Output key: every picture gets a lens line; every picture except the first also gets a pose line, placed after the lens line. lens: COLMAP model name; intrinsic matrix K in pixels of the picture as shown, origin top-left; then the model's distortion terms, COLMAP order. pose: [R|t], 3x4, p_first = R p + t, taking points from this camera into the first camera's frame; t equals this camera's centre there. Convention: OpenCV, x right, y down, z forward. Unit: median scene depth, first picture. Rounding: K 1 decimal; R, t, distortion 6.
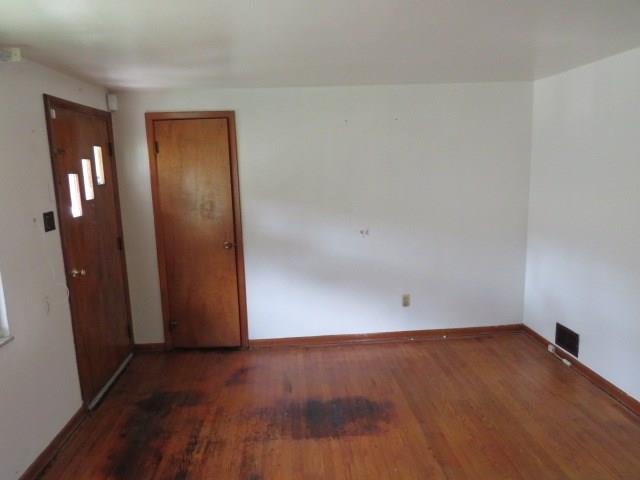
lens RADIAL K [[449.1, 0, 320.0], [0, 449.1, 240.0], [0, 0, 1]] dist [-0.037291, -0.004822]
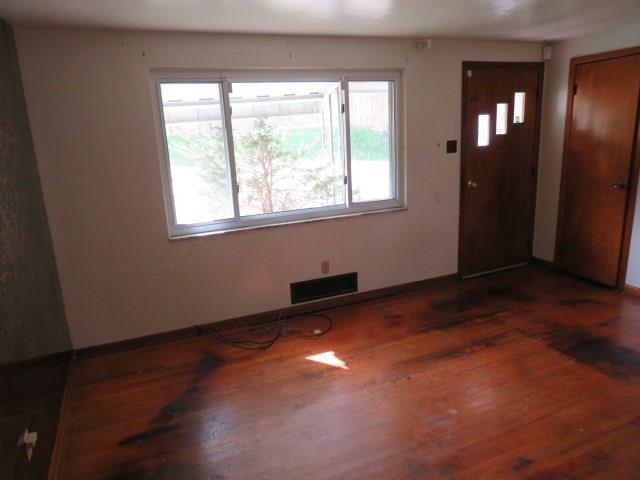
lens RADIAL K [[463.1, 0, 320.0], [0, 463.1, 240.0], [0, 0, 1]] dist [0.004127, 0.001200]
pose [[0.346228, 0.239708, -0.907010, 0.658966], [-0.122458, 0.970082, 0.209632, -0.006524], [0.930124, 0.038490, 0.365223, -0.014891]]
